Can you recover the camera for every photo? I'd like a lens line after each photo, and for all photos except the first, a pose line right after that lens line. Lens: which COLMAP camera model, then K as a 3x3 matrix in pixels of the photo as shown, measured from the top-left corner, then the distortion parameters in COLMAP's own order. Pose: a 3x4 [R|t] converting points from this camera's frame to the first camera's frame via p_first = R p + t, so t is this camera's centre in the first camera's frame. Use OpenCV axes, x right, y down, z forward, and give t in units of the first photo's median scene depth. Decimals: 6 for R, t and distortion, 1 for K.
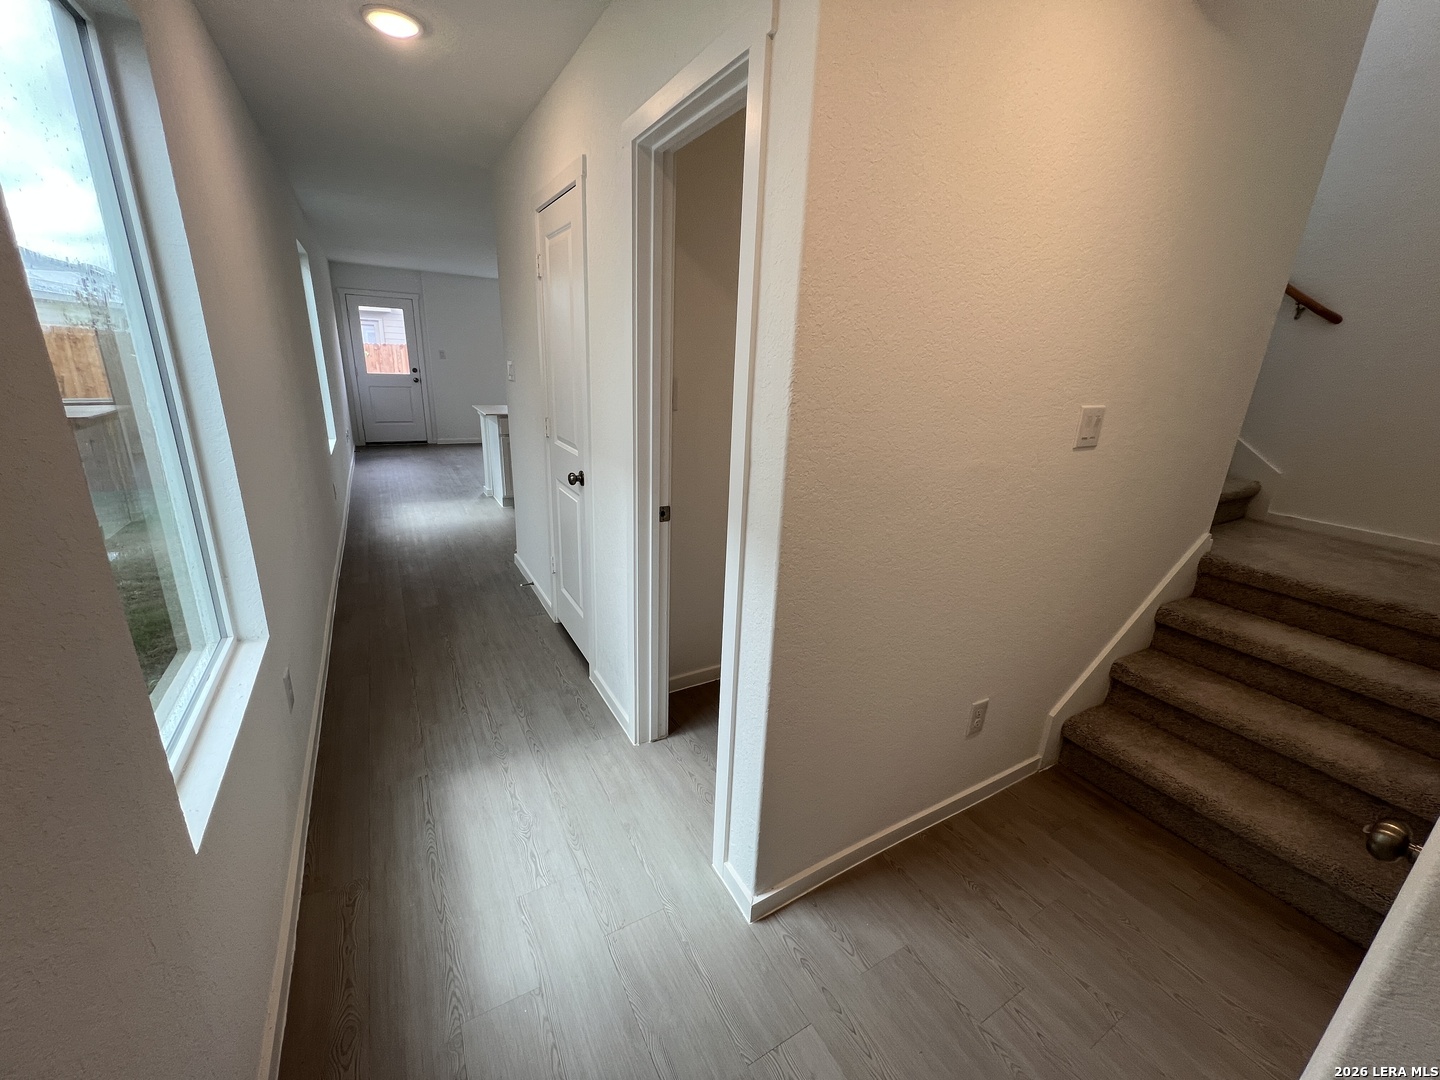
lens RADIAL K [[578.5, 0, 716.8], [0, 578.5, 545.8], [0, 0, 1]] dist [-0.002808, 0.000858]
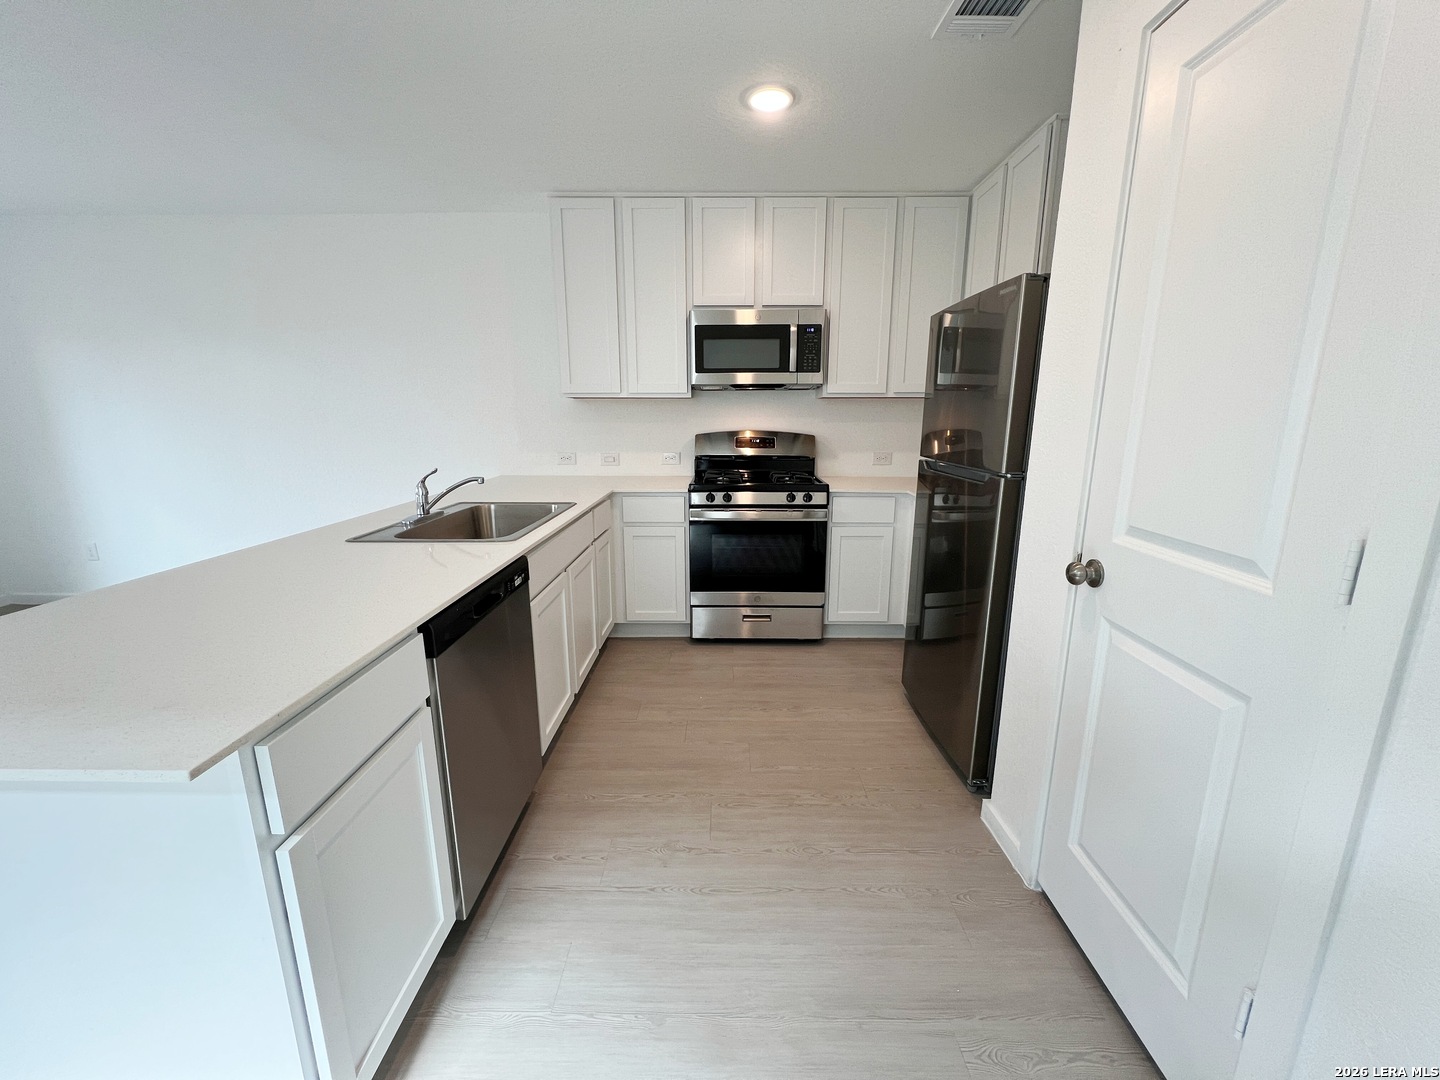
lens RADIAL K [[578.5, 0, 722.0], [0, 578.5, 536.2], [0, 0, 1]] dist [-0.002808, 0.000858]
pose [[0.501507, -0.228674, 0.834386, -0.263721], [0.287308, 0.953723, 0.088694, -0.154720], [-0.816055, 0.195245, 0.543998, 0.496644]]
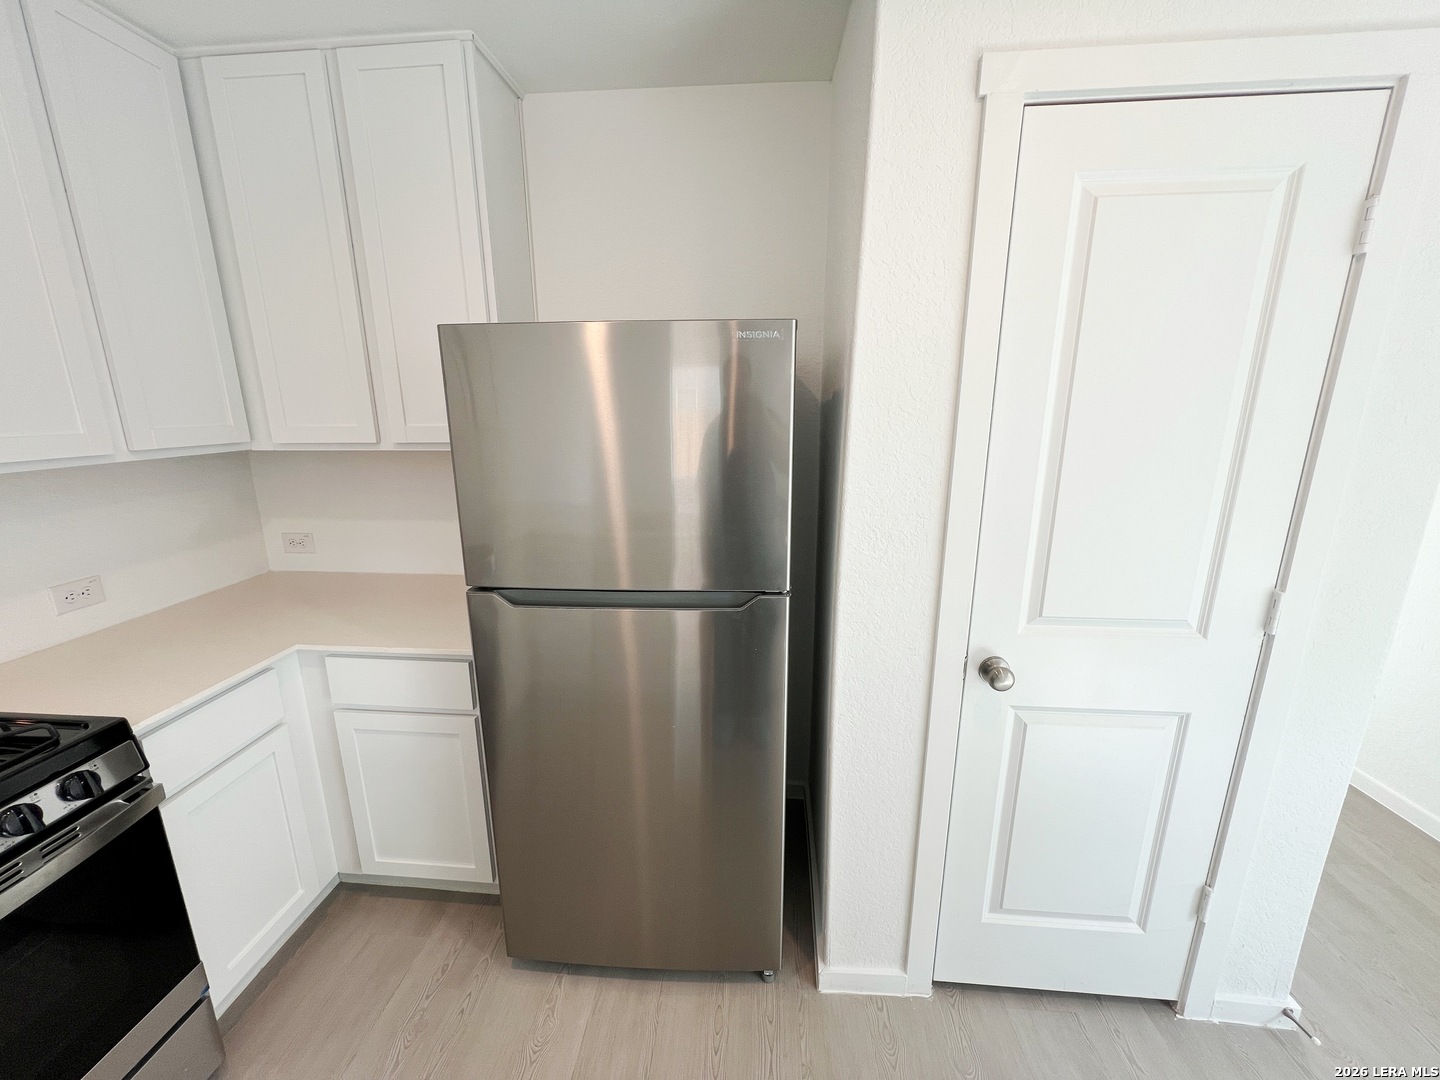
lens RADIAL K [[571.9, 0, 716.2], [0, 571.9, 535.9], [0, 0, 1]] dist [-0.003856, -0.000211]
pose [[-0.828783, -0.172011, 0.532477, -0.094635], [0.135965, 0.861160, 0.489814, -0.217365], [-0.542801, 0.478347, -0.690327, 0.630897]]
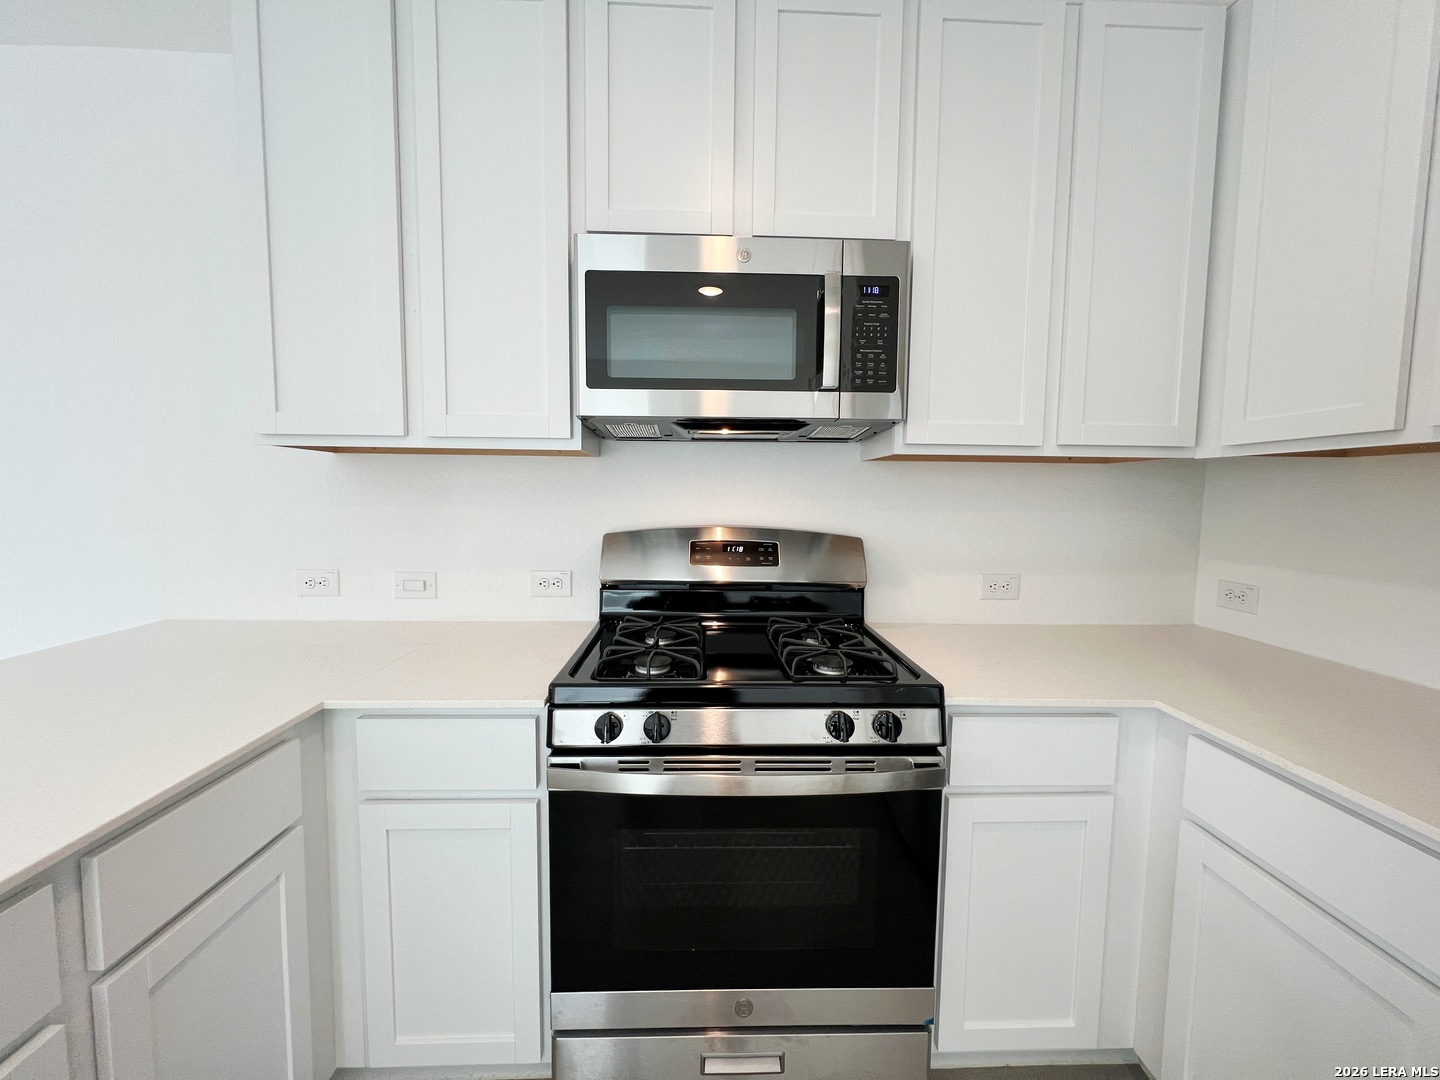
lens RADIAL K [[578.5, 0, 719.4], [0, 578.5, 540.8], [0, 0, 1]] dist [-0.002808, 0.000858]
pose [[0.463278, -0.116014, 0.878586, -0.051388], [0.279964, 0.959783, -0.020889, -0.177096], [-0.840829, 0.255650, 0.477126, 0.606268]]
